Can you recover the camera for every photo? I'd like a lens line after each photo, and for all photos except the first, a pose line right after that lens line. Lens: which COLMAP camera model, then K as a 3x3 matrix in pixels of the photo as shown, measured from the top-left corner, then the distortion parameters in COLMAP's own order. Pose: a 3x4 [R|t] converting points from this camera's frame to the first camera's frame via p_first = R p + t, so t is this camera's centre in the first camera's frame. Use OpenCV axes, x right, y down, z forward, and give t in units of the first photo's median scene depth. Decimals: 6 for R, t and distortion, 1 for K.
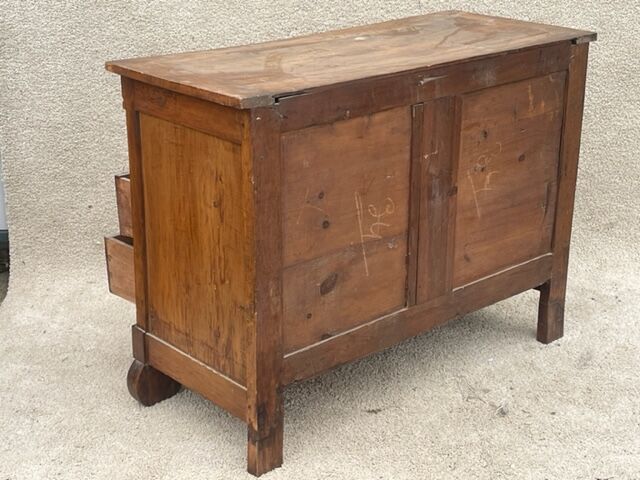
lens RADIAL K [[1103.5, 0, 320.0], [0, 1103.5, 240.0], [0, 0, 1]] dist [0.010366, -0.081047]
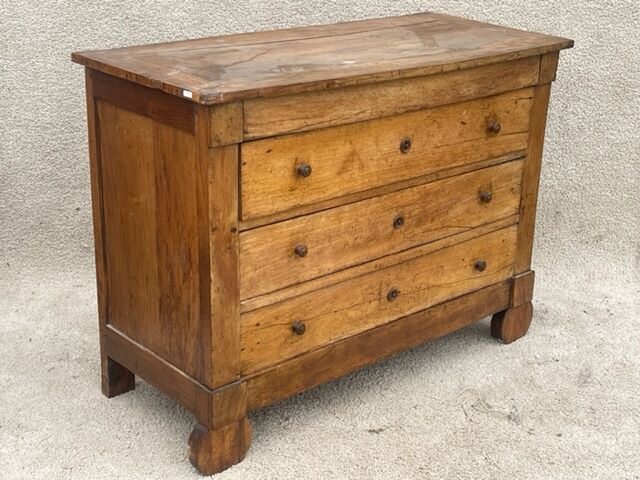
lens RADIAL K [[988.2, 0, 320.0], [0, 988.2, 240.0], [0, 0, 1]] dist [0.003929, -0.066552]
pose [[0.998645, 0.018632, 0.048588, -0.037613], [-0.019168, 0.999760, 0.010597, -0.016868], [-0.048379, -0.011514, 0.998763, 0.118773]]
